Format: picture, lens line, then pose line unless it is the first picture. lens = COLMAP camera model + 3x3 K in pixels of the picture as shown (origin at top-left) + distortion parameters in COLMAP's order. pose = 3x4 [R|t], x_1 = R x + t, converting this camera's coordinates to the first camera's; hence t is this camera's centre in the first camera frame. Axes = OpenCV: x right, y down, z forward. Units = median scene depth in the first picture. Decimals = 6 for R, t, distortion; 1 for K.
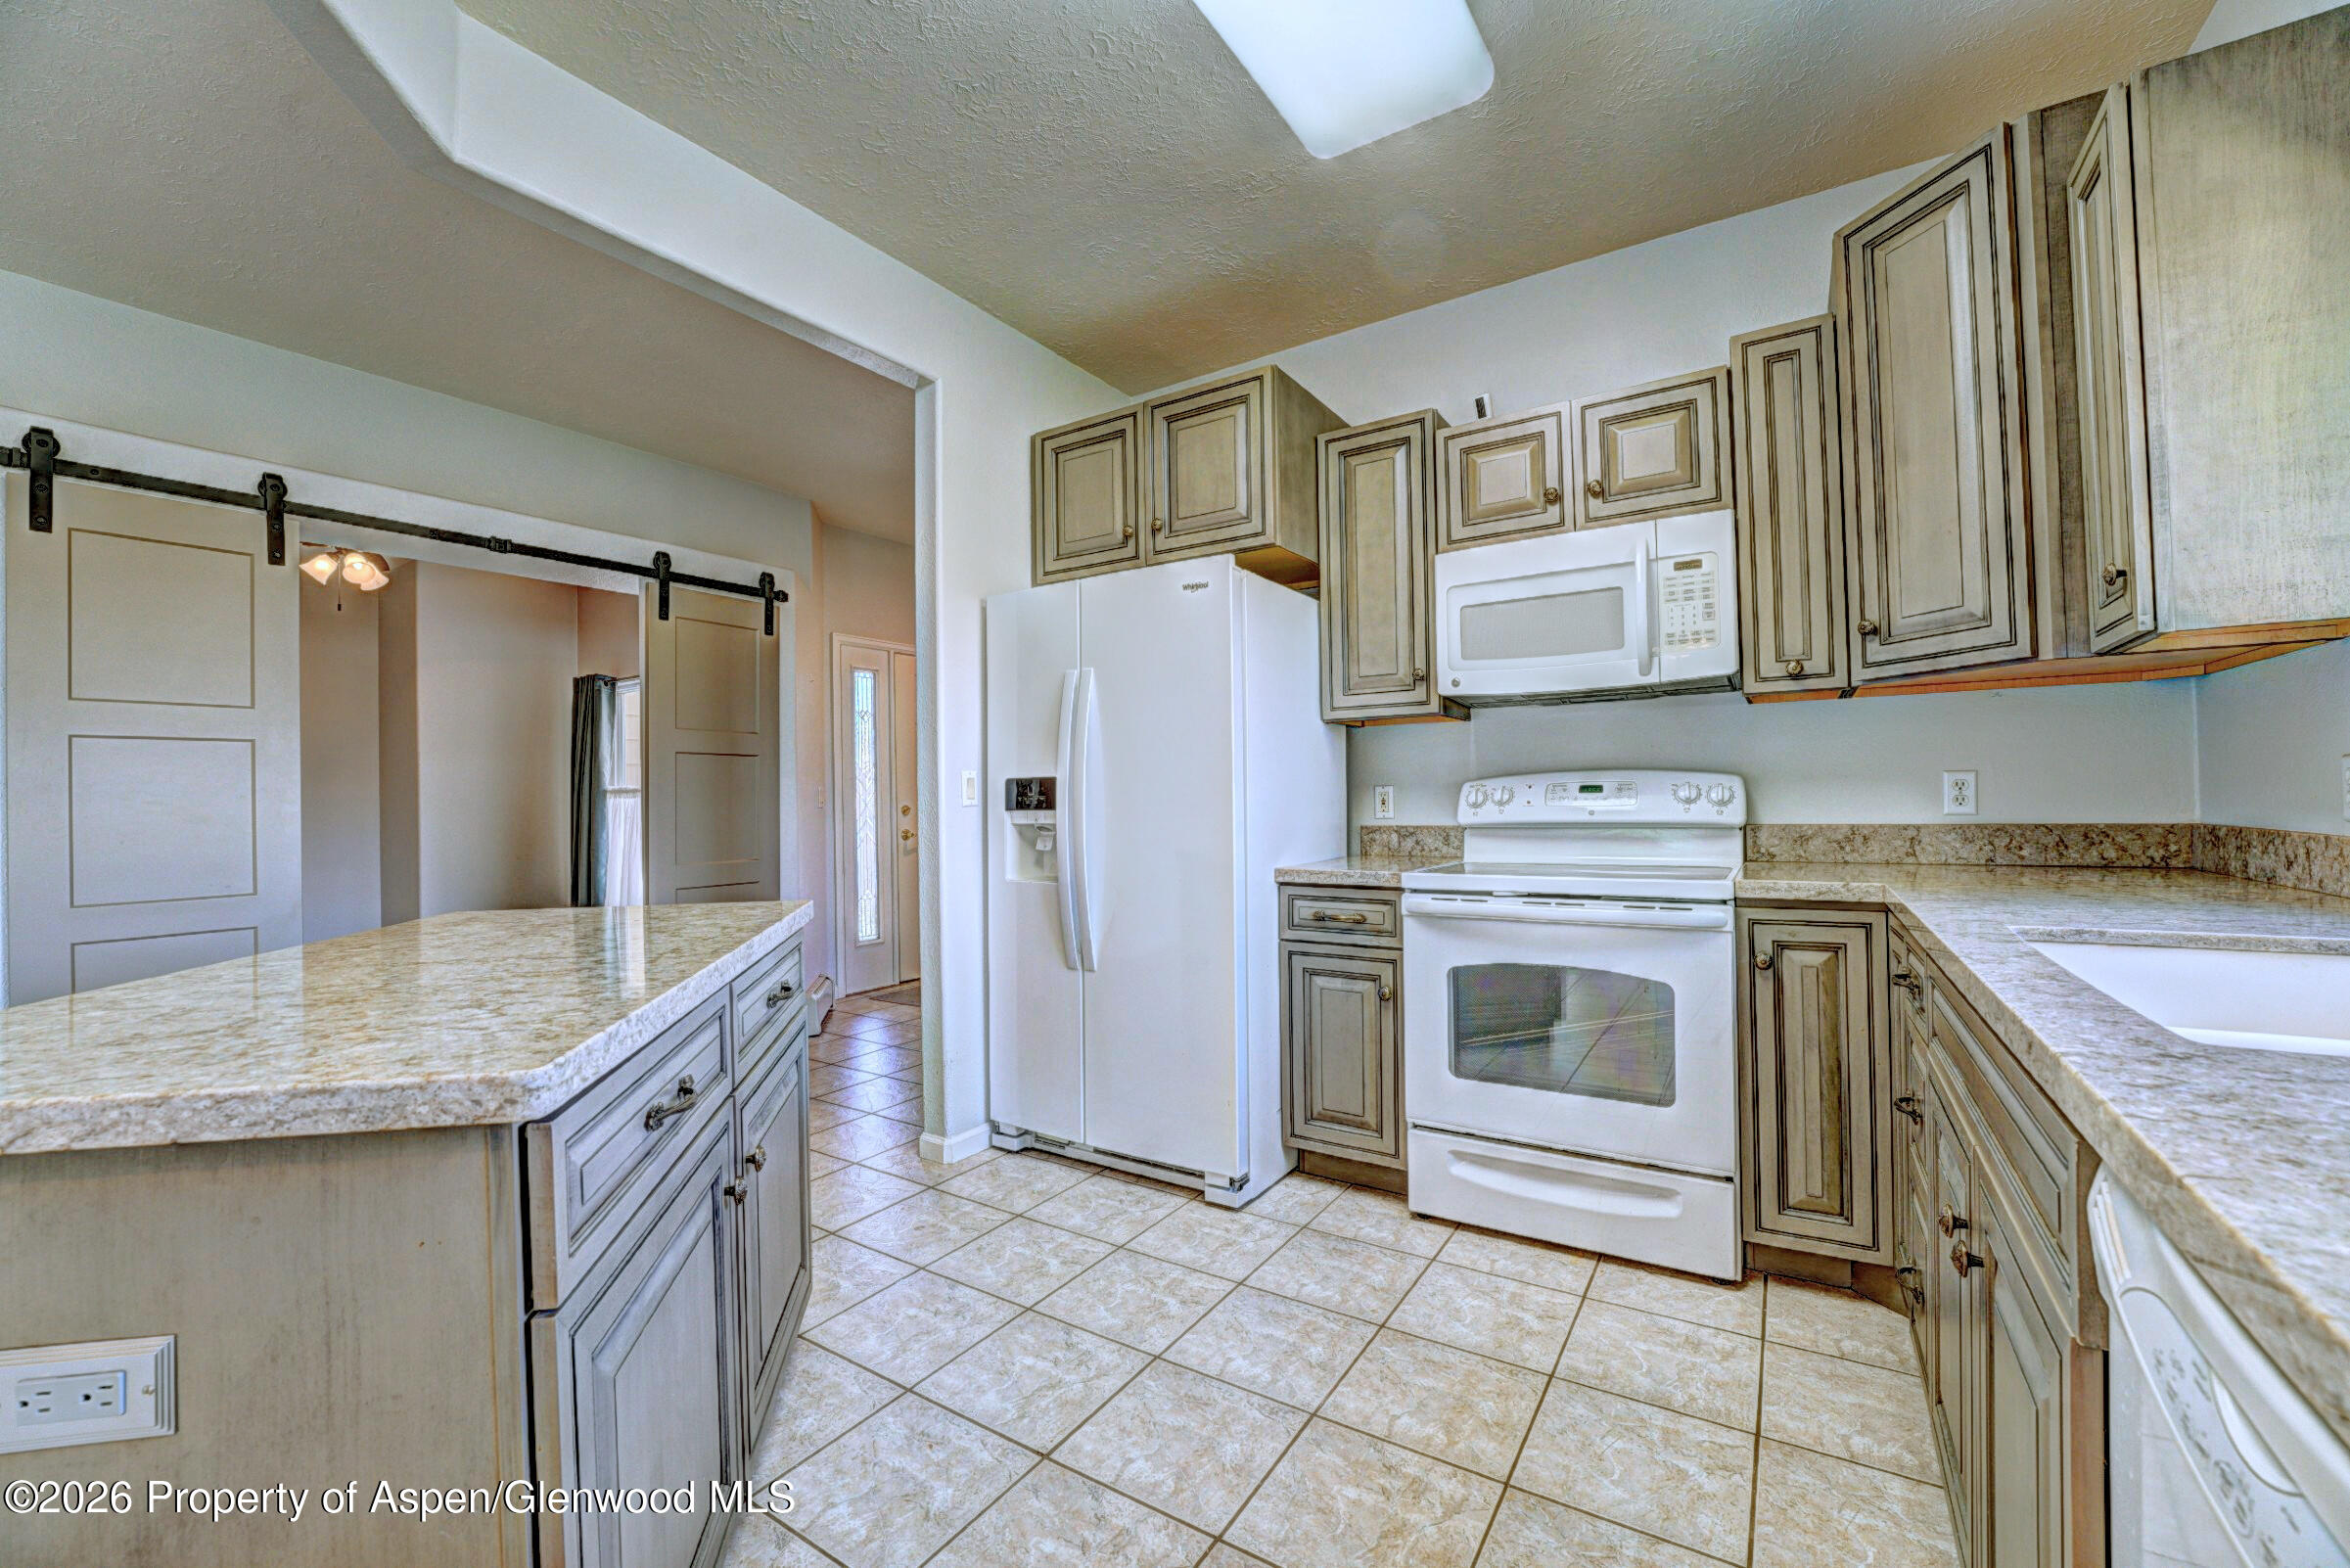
lens RADIAL K [[955.2, 0, 1160.2], [0, 955.2, 787.3], [0, 0, 1]] dist [-0.021981, -0.000078]
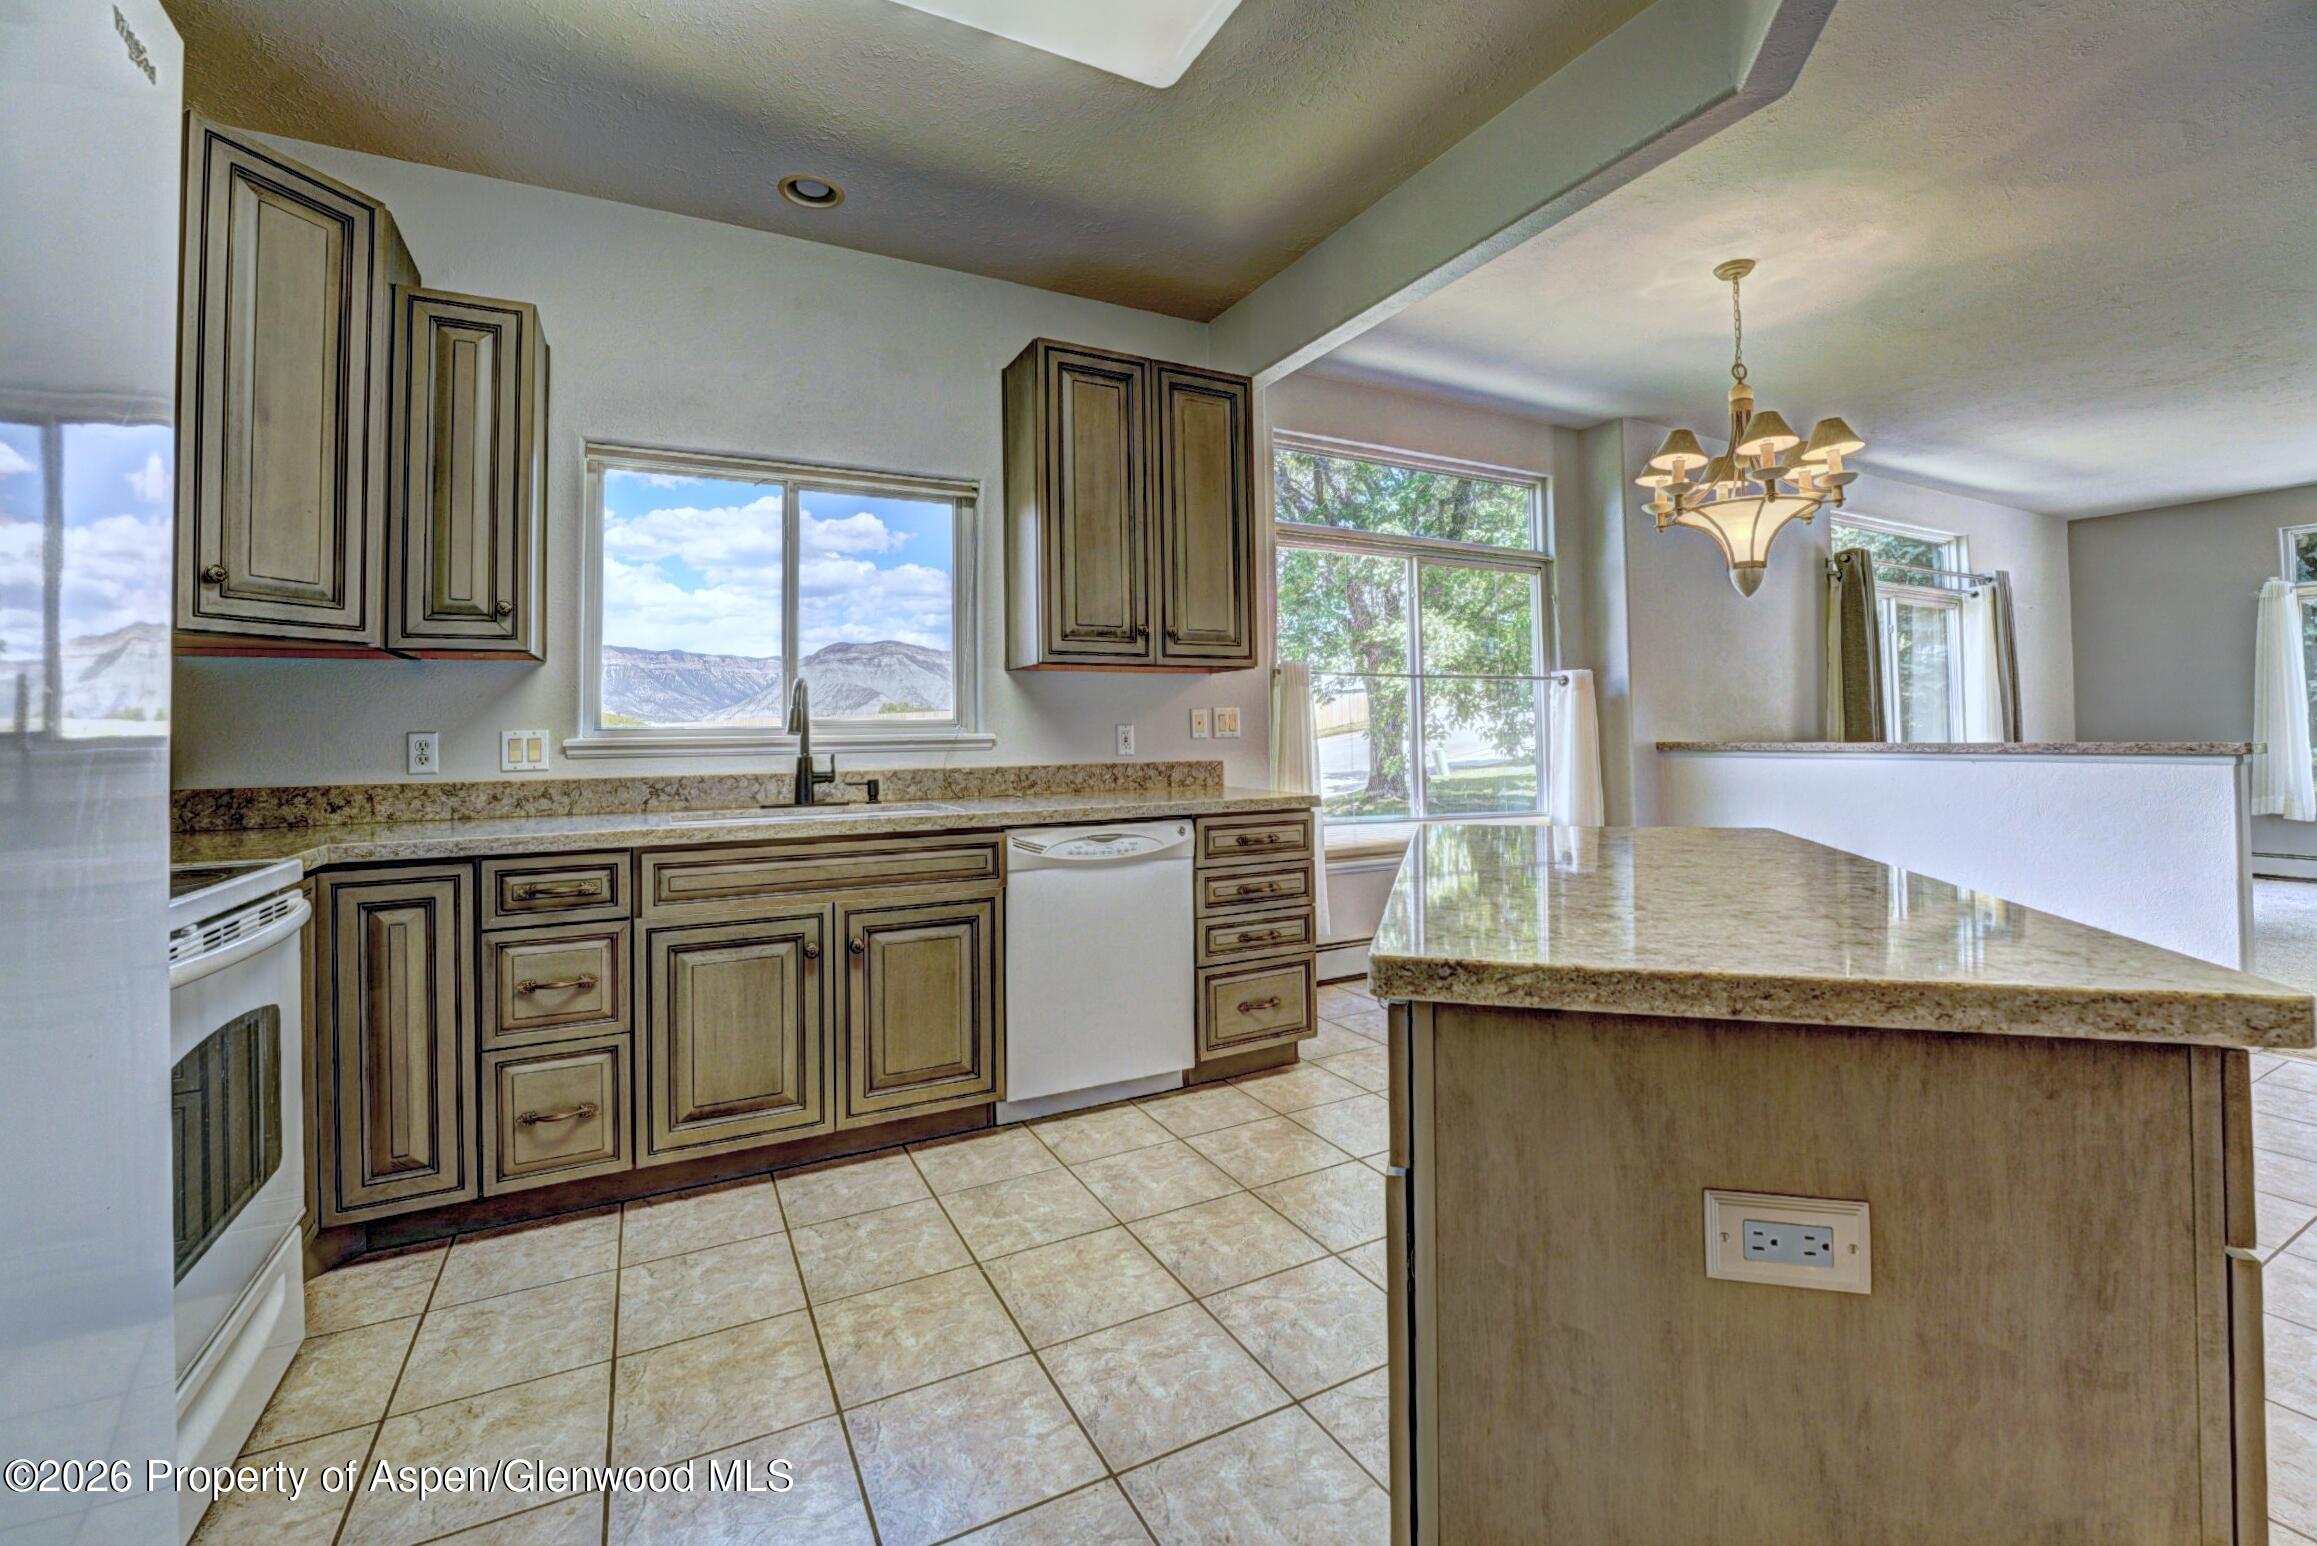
lens RADIAL K [[962.6, 0, 1164.2], [0, 962.6, 710.8], [0, 0, 1]] dist [-0.000580, -0.000116]
pose [[-0.881211, 0.042745, 0.470786, -0.390806], [0.024949, 0.998721, -0.043980, 0.020410], [-0.472063, -0.027010, -0.881151, 1.131030]]
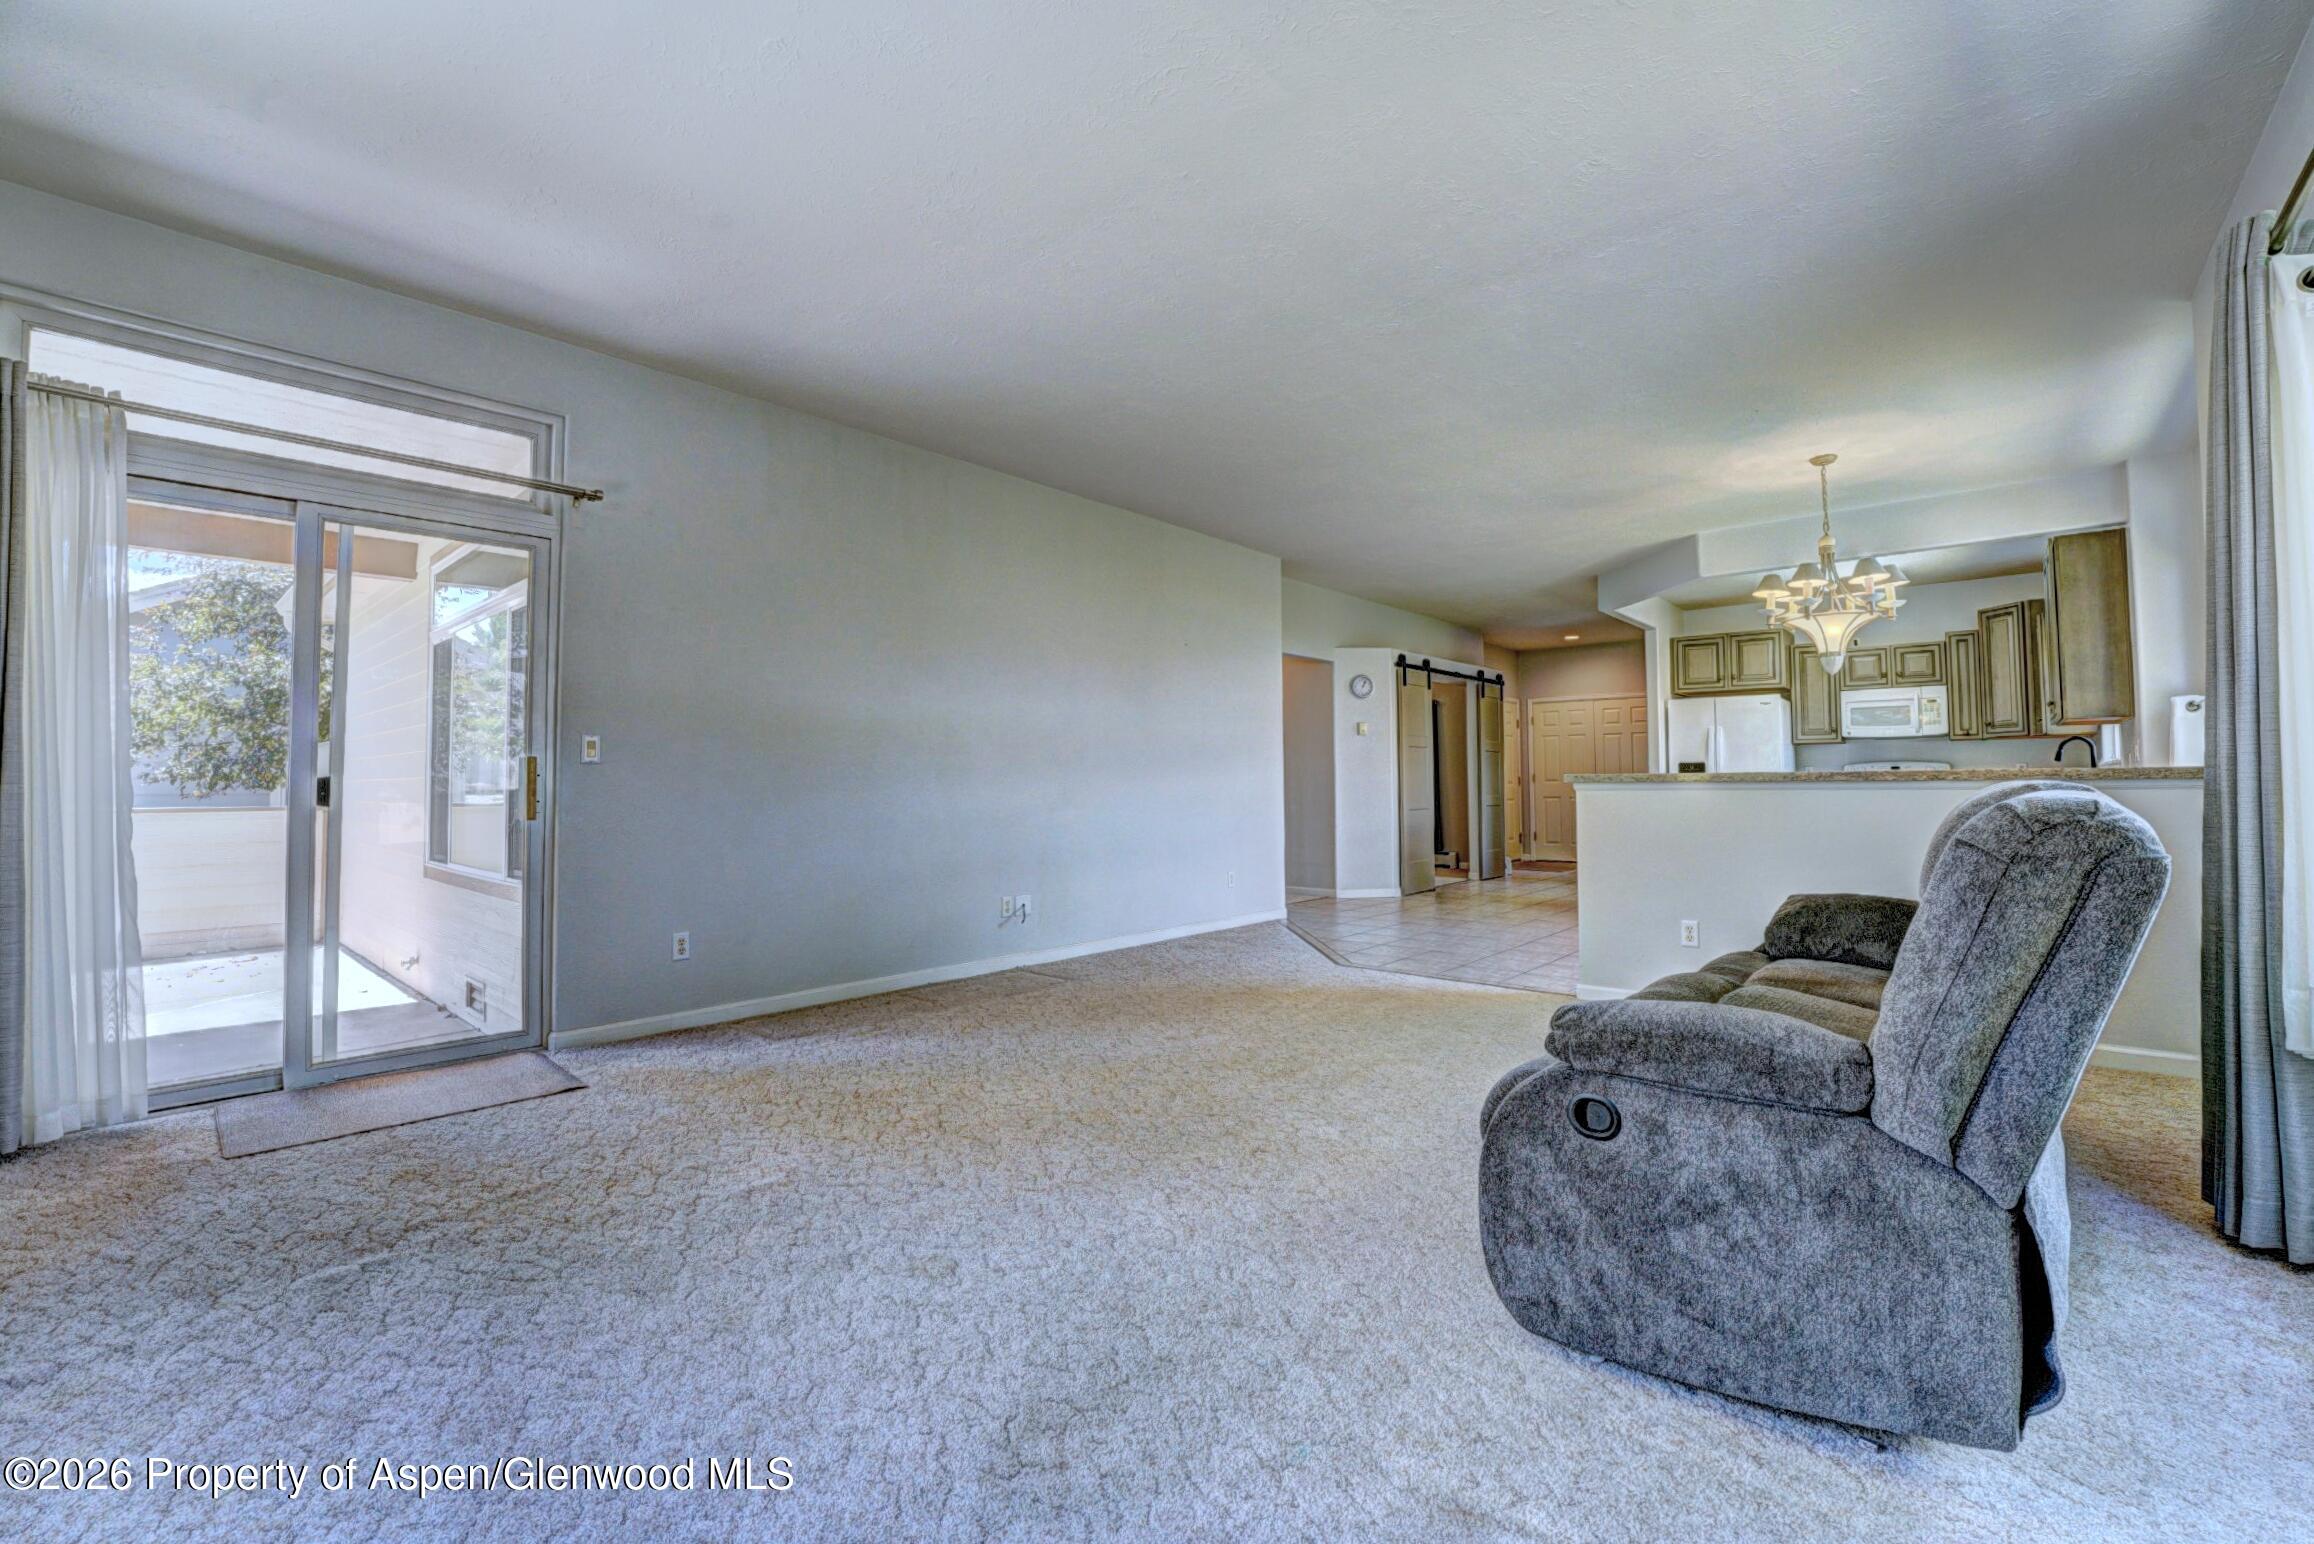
lens RADIAL K [[961.6, 0, 1157.5], [0, 961.6, 753.0], [0, 0, 1]] dist [-0.023197, -0.000138]
pose [[0.990646, 0.010178, -0.136078, -1.597964], [-0.013005, 0.999717, -0.019900, 0.049900], [0.135837, 0.021484, 0.990498, -2.527010]]
